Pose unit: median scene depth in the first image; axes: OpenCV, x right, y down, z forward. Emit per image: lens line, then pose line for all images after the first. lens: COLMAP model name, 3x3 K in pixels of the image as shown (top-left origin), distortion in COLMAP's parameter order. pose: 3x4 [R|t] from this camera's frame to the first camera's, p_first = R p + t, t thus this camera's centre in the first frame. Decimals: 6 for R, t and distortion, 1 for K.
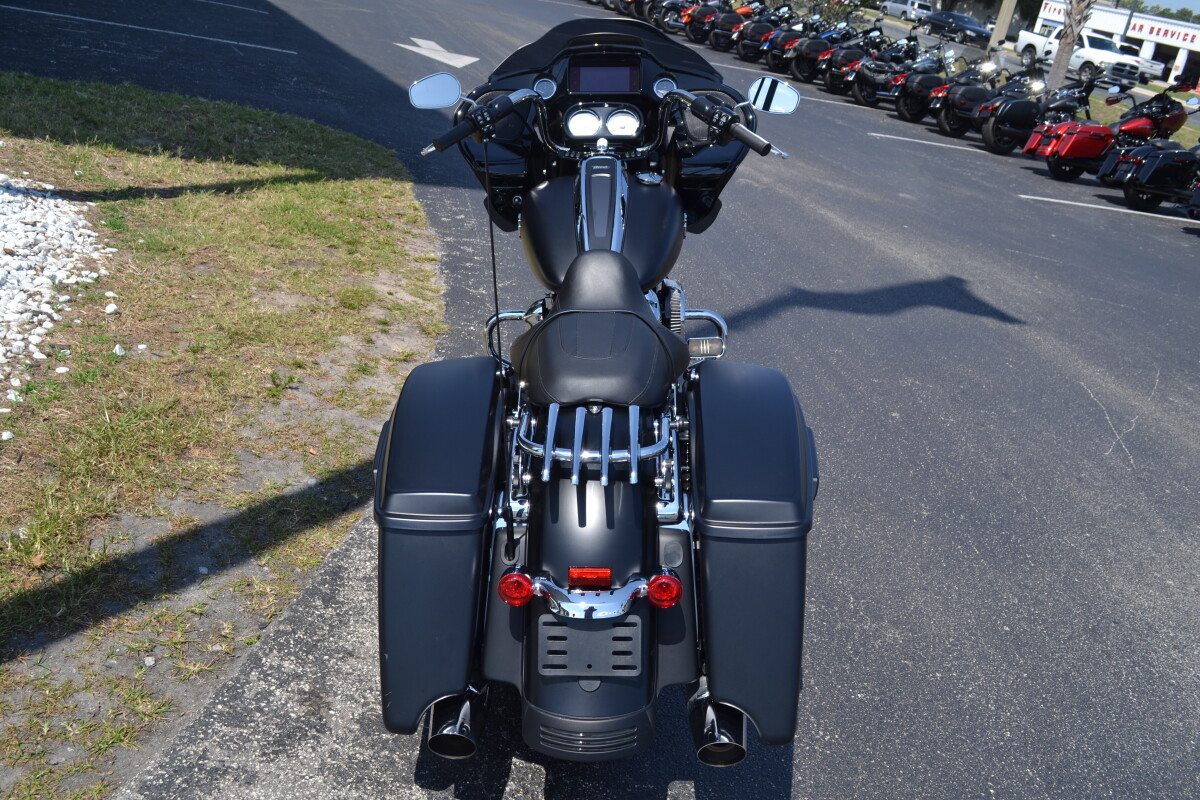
lens RADIAL K [[1147.1, 0, 599.1], [0, 1147.1, 401.2], [0, 0, 1]] dist [-0.079047, 0.000000]
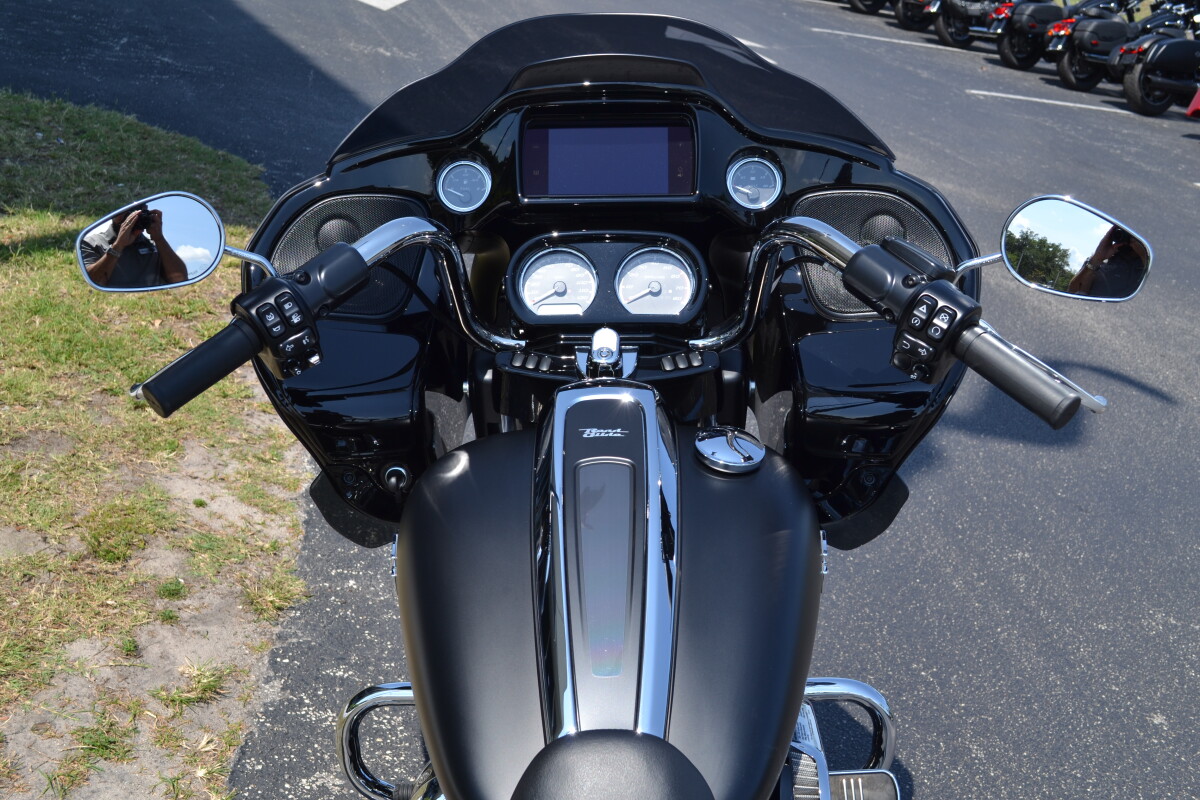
lens RADIAL K [[1440.2, 0, 600.3], [0, 1440.2, 399.2], [0, 0, 1]] dist [-0.050418, 0.000000]
pose [[0.999897, -0.013109, 0.005760, -0.000917], [0.013125, 0.999910, -0.002658, -0.087767], [-0.005725, 0.002733, 0.999980, 0.215096]]
